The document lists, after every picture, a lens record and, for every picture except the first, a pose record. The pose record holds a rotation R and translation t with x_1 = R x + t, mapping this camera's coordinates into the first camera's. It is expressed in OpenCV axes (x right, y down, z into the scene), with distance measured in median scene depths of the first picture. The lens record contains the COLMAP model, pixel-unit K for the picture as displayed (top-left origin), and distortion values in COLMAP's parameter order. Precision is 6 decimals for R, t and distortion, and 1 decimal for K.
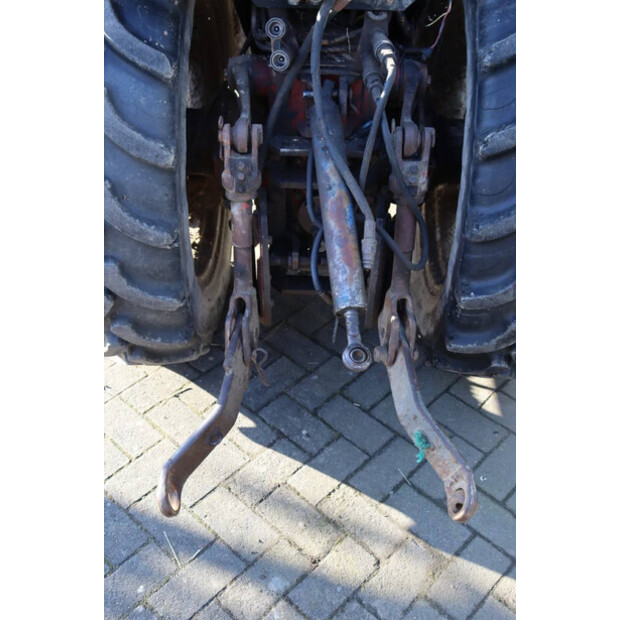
lens RADIAL K [[738.0, 0, 306.3], [0, 738.0, 310.0], [0, 0, 1]] dist [0.003260, 0.000000]
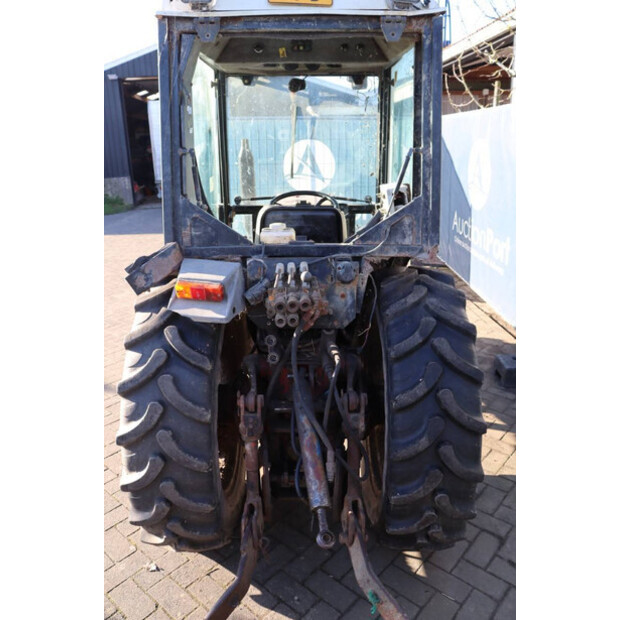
lens RADIAL K [[505.2, 0, 309.3], [0, 505.2, 312.3], [0, 0, 1]] dist [-0.167370, 0.136753]
pose [[0.999161, -0.029801, 0.028090, 0.015890], [0.038242, 0.924338, -0.379654, 0.010682], [-0.014651, 0.380410, 0.924702, -0.112290]]
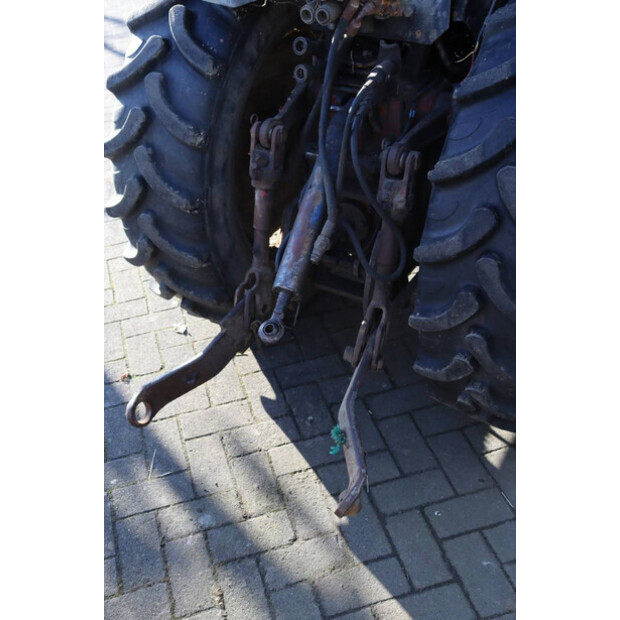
lens RADIAL K [[738.0, 0, 305.0], [0, 738.0, 311.4], [0, 0, 1]] dist [0.003260, 0.000000]
pose [[0.865683, 0.252366, -0.432325, 0.501772], [-0.276651, 0.960945, 0.006981, 0.010637], [0.417202, 0.113560, 0.901691, -0.002155]]
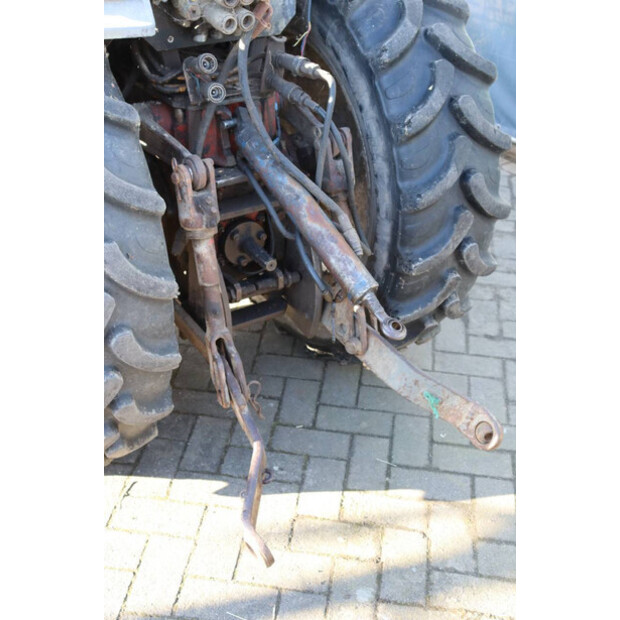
lens RADIAL K [[855.3, 0, 306.7], [0, 855.3, 311.8], [0, 0, 1]] dist [0.059242, 0.000000]
pose [[0.810576, -0.303860, 0.500635, -0.557528], [0.363641, 0.931241, -0.023553, 0.019510], [-0.459055, 0.201142, 0.865338, -0.033063]]
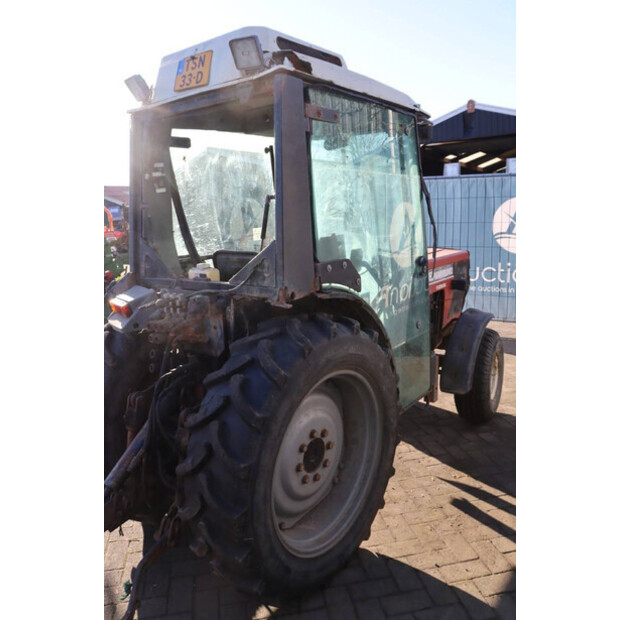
lens RADIAL K [[505.2, 0, 314.7], [0, 505.2, 312.0], [0, 0, 1]] dist [-0.167370, 0.136753]
pose [[0.820113, 0.074673, -0.567308, 1.017769], [-0.344610, 0.855934, -0.385513, -0.076734], [0.456791, 0.511664, 0.727696, 0.080928]]
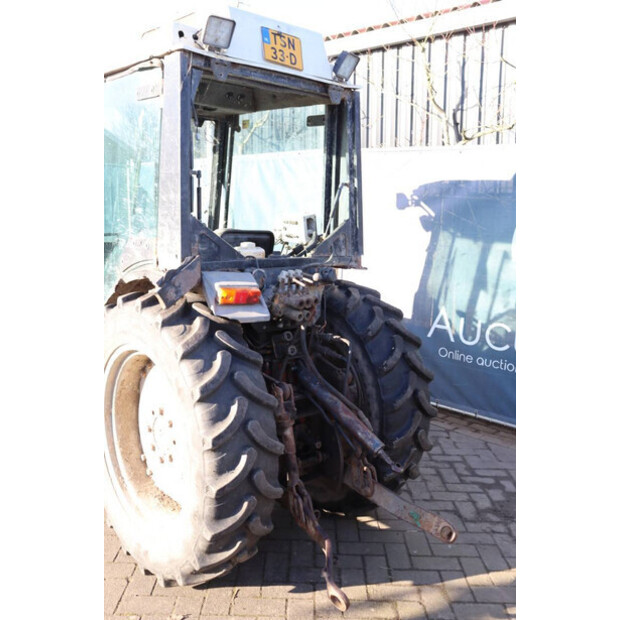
lens RADIAL K [[601.3, 0, 309.1], [0, 601.3, 310.9], [0, 0, 1]] dist [-0.066103, 0.000000]
pose [[0.723709, -0.102411, 0.682464, -0.983015], [0.434970, 0.835451, -0.335889, 0.125435], [-0.535767, 0.539938, 0.649169, -0.129005]]
